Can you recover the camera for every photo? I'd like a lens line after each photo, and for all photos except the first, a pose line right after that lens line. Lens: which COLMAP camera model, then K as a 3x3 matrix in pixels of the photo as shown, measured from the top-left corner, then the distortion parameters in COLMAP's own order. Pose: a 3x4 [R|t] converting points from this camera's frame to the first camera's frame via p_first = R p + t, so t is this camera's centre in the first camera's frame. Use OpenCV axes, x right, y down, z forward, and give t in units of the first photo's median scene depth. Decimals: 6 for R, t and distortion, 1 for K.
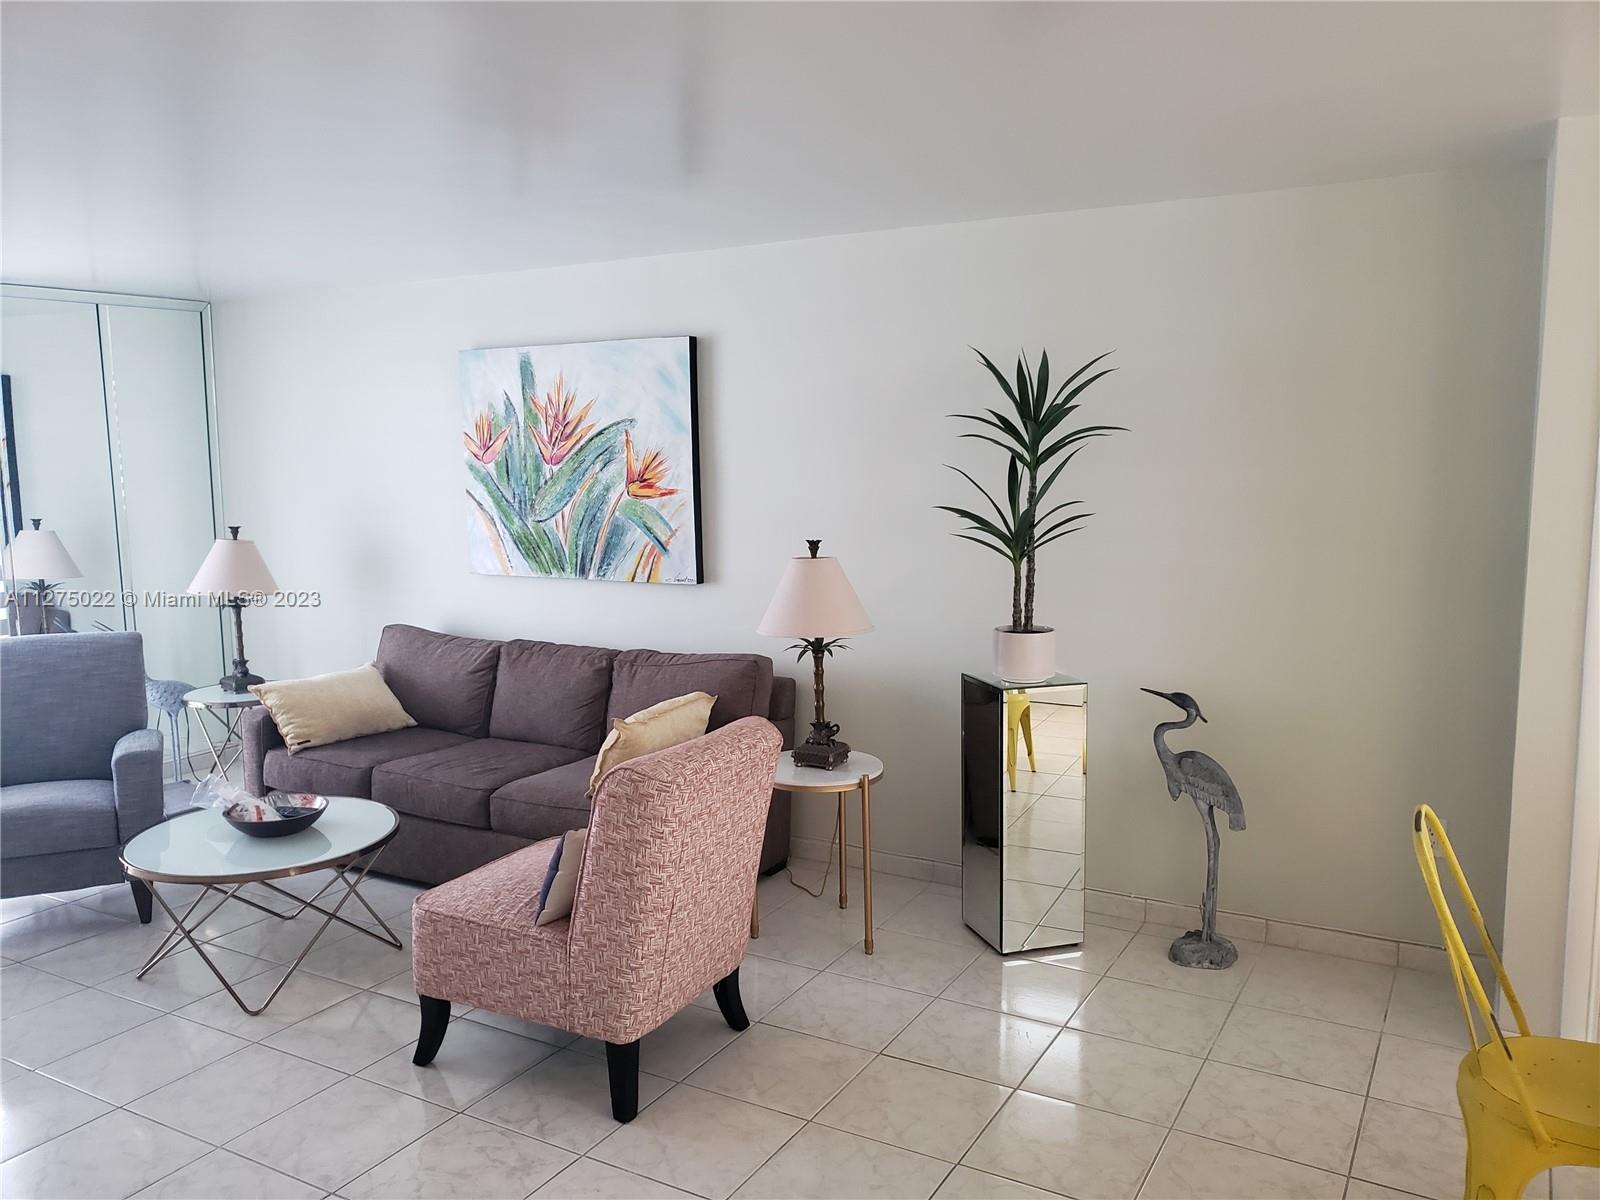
lens RADIAL K [[1249.3, 0, 805.9], [0, 1249.3, 611.5], [0, 0, 1]] dist [0.010121, -0.004705]
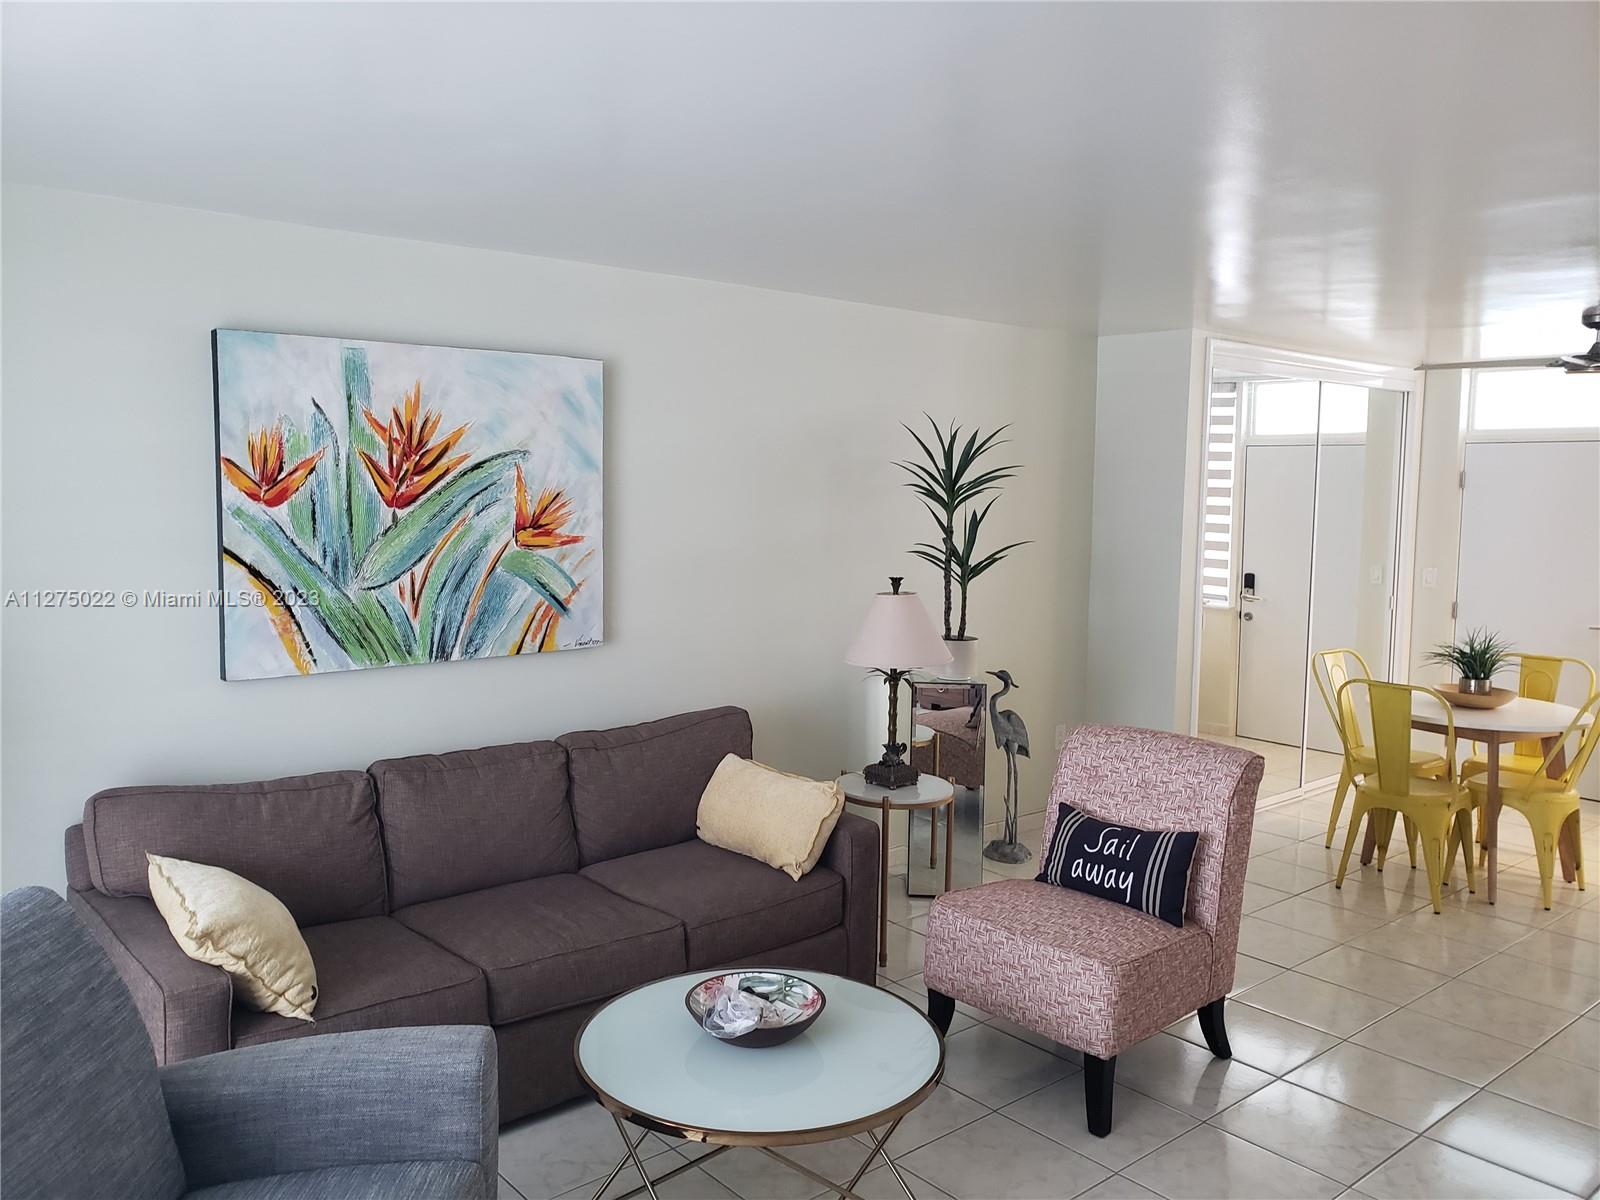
lens RADIAL K [[1249.3, 0, 803.6], [0, 1249.3, 586.2], [0, 0, 1]] dist [0.010121, -0.004705]
pose [[0.353702, -0.069474, 0.932775, -0.816444], [0.106355, 0.993757, 0.033687, -0.074501], [-0.929292, 0.087290, 0.358883, 0.546028]]
